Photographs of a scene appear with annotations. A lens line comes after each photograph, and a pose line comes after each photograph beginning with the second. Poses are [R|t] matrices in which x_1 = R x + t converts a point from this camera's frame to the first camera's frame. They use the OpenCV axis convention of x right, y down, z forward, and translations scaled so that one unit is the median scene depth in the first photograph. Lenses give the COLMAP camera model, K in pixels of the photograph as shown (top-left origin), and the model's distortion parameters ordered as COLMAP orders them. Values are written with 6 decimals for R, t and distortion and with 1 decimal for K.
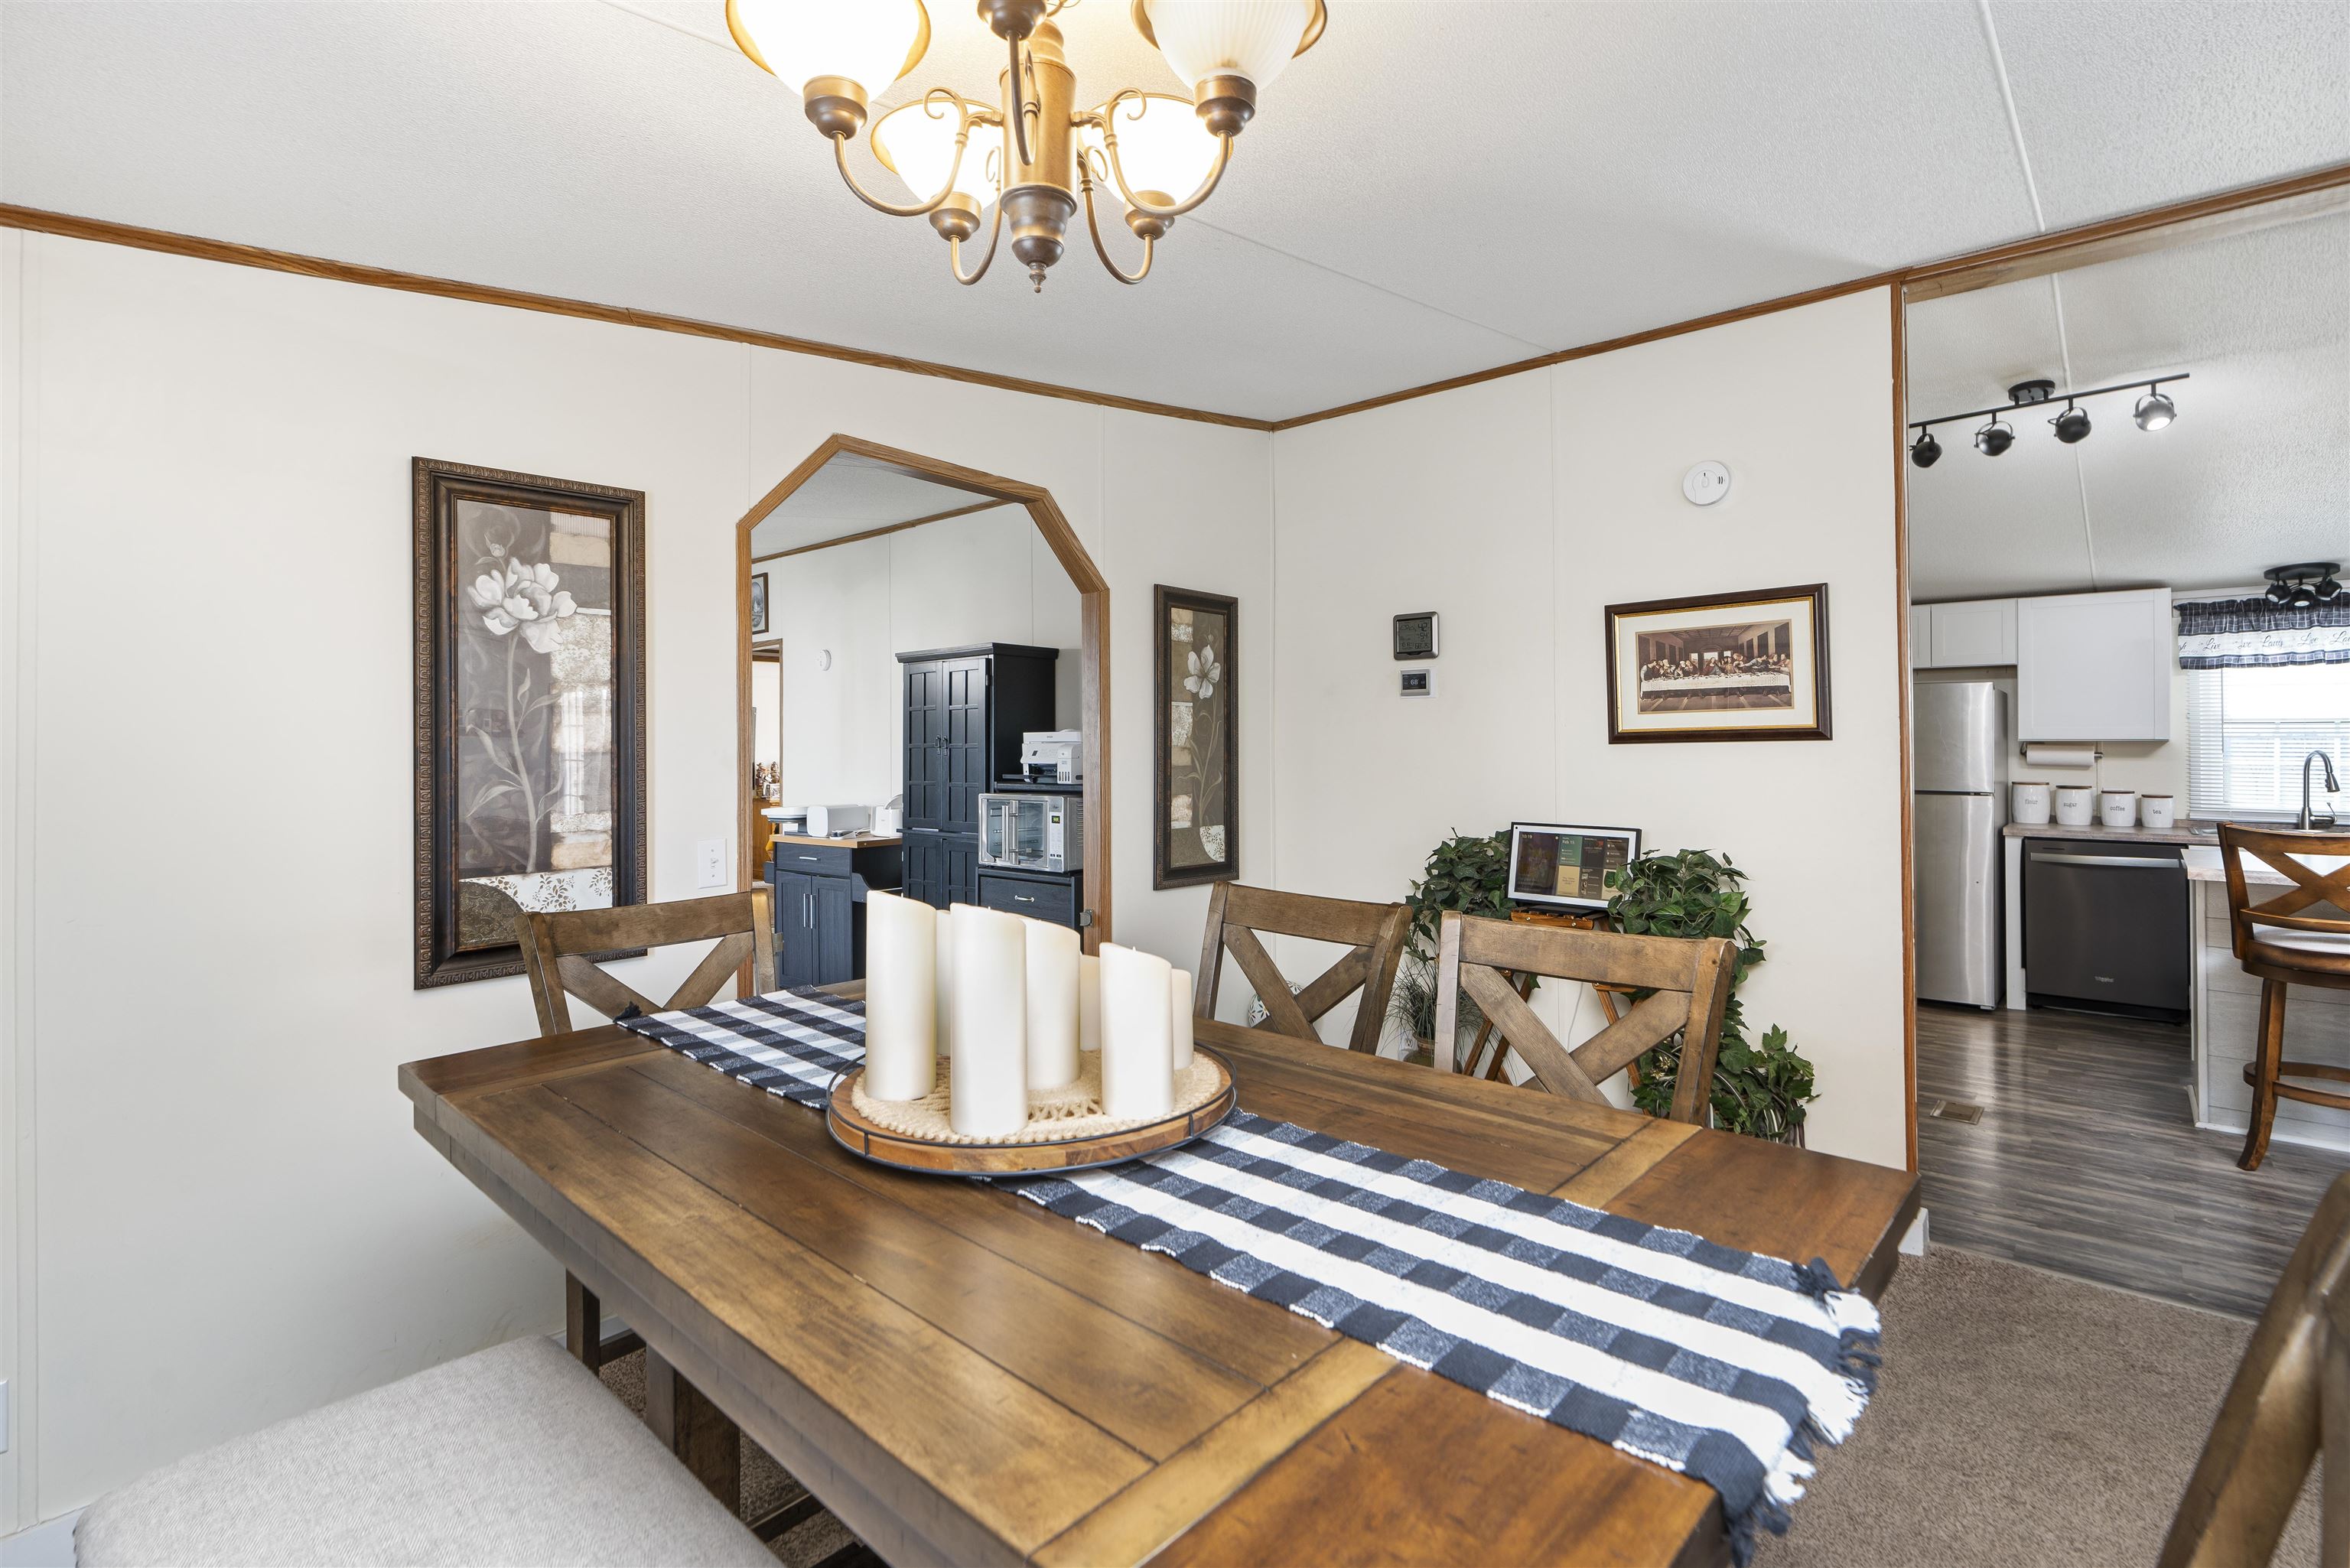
lens RADIAL K [[1075.6, 0, 1199.6], [0, 1075.6, 746.2], [0, 0, 1]] dist [-0.002940, 0.001358]
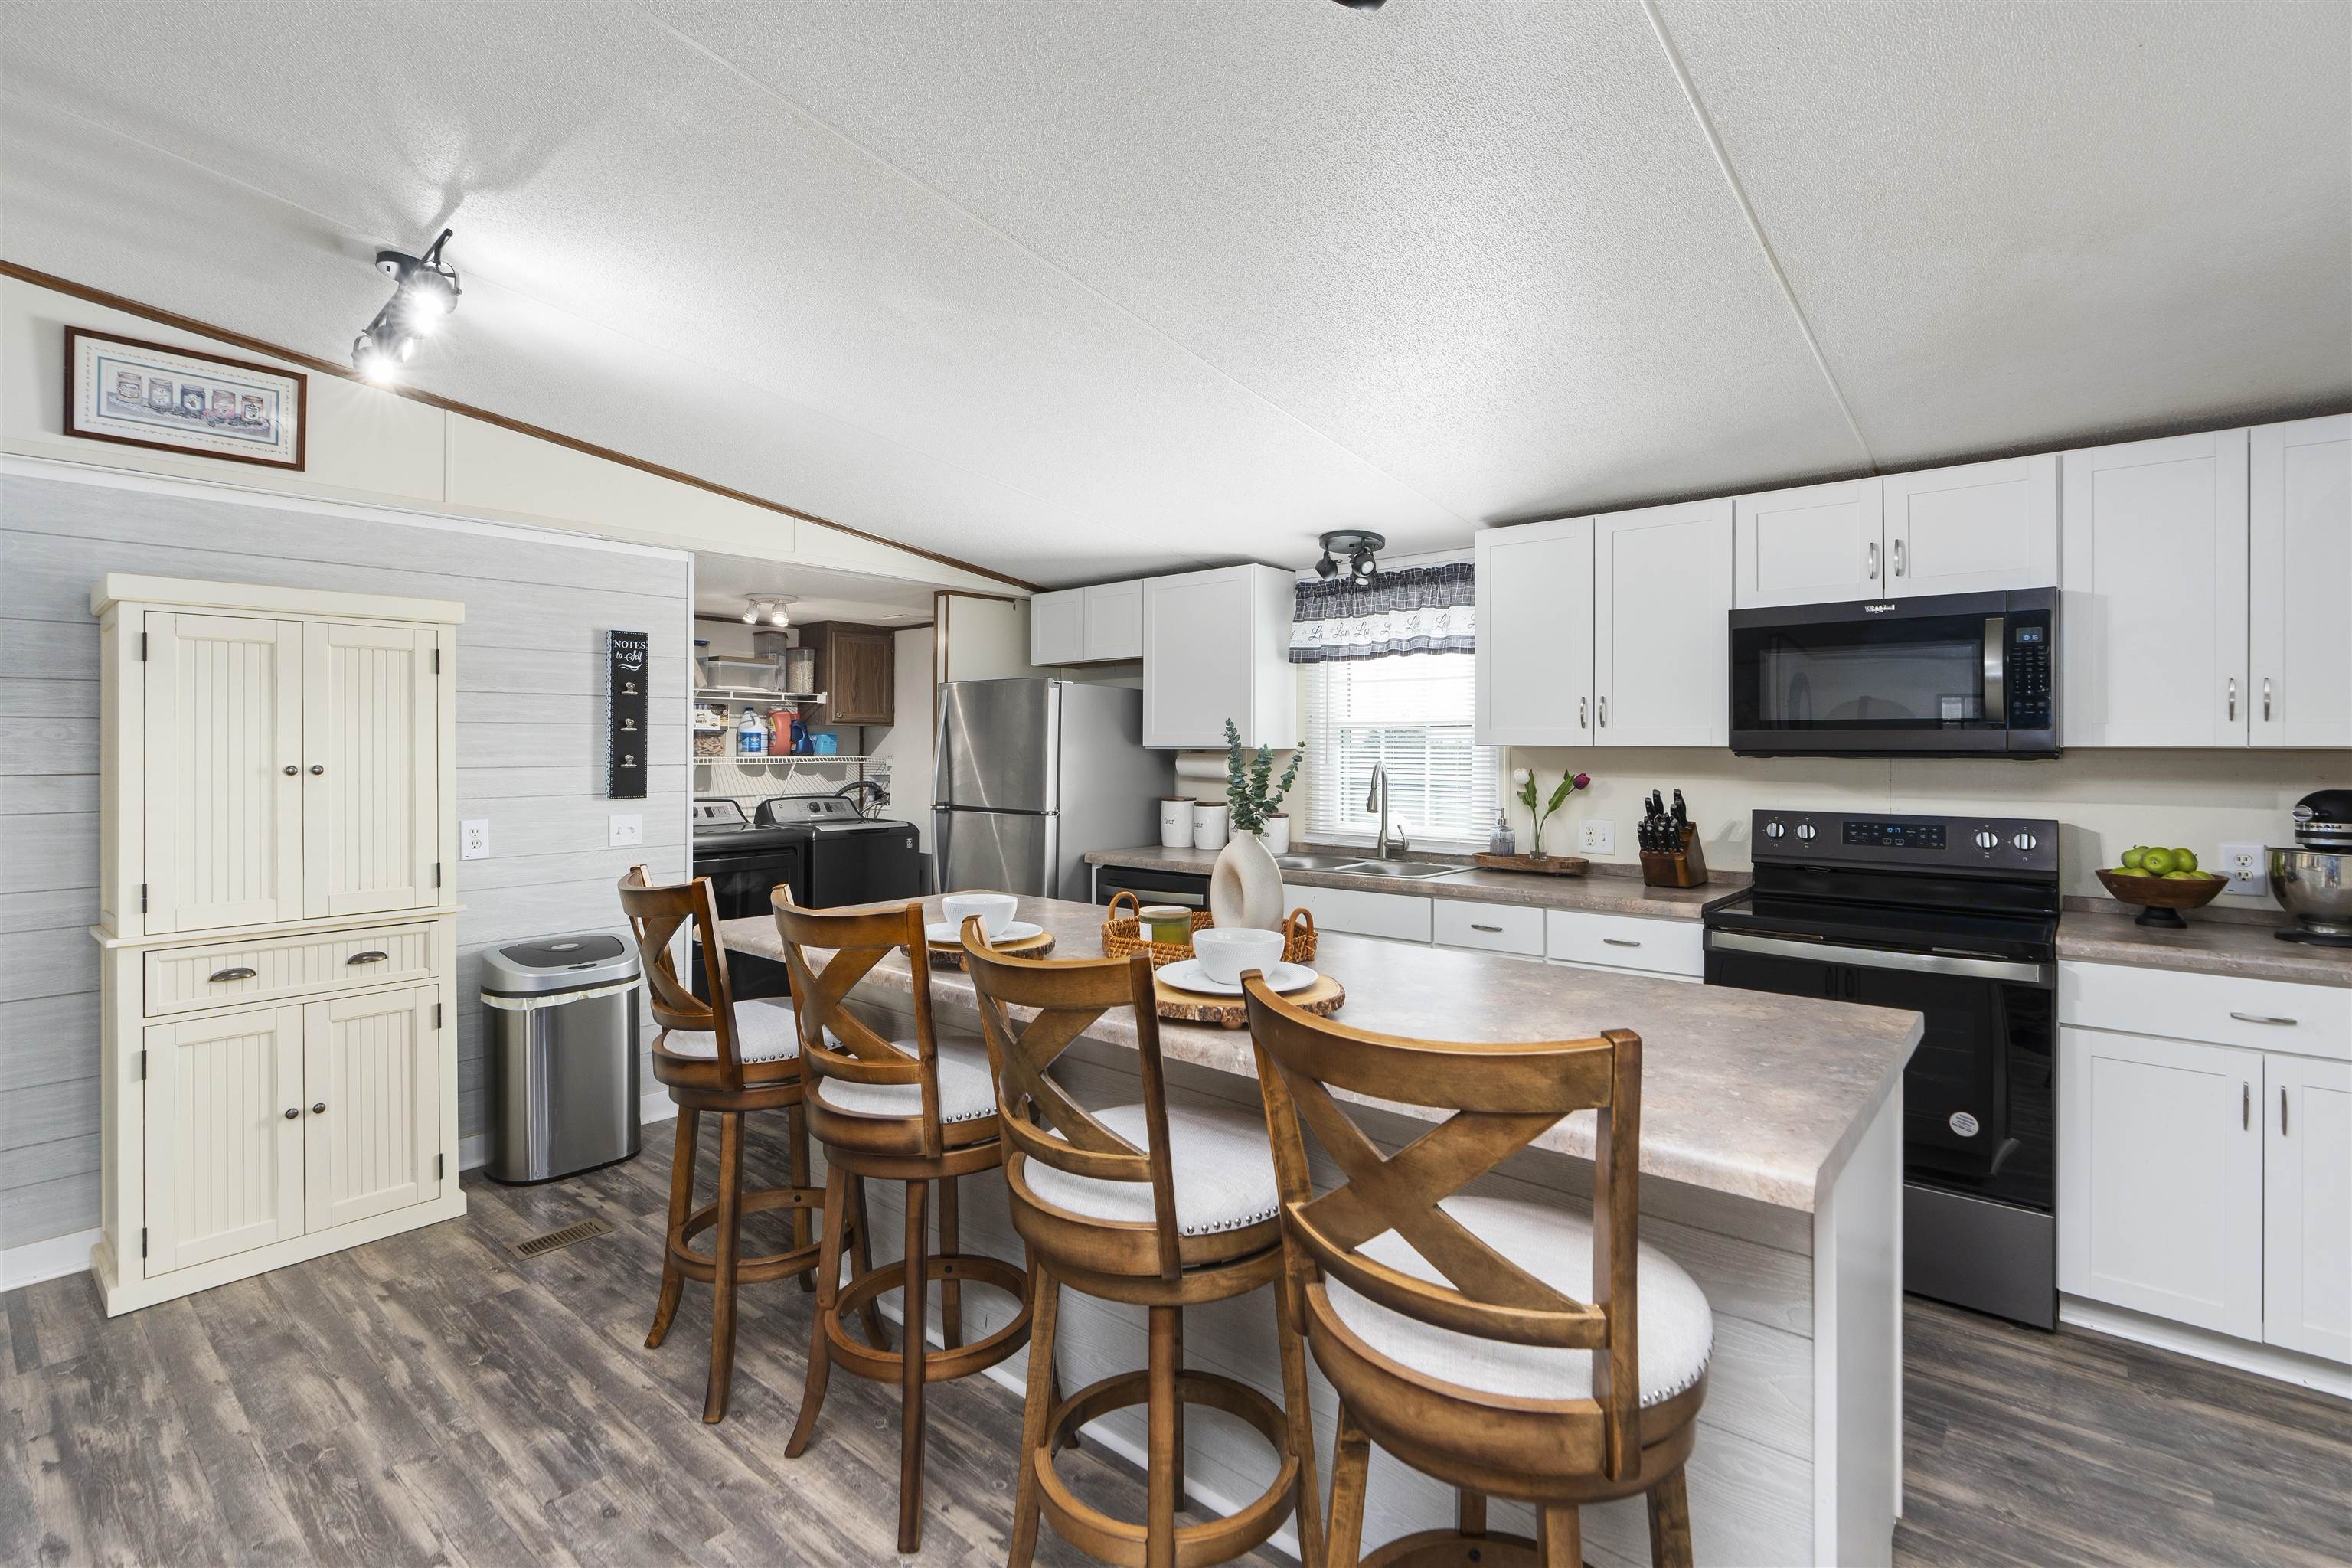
lens RADIAL K [[1076.6, 0, 1174.4], [0, 1076.6, 730.8], [0, 0, 1]] dist [-0.002940, 0.001358]
pose [[0.999993, -0.000712, -0.003712, 1.145865], [0.000643, 0.999830, -0.018414, -0.005508], [0.003725, 0.018411, 0.999824, 0.234612]]
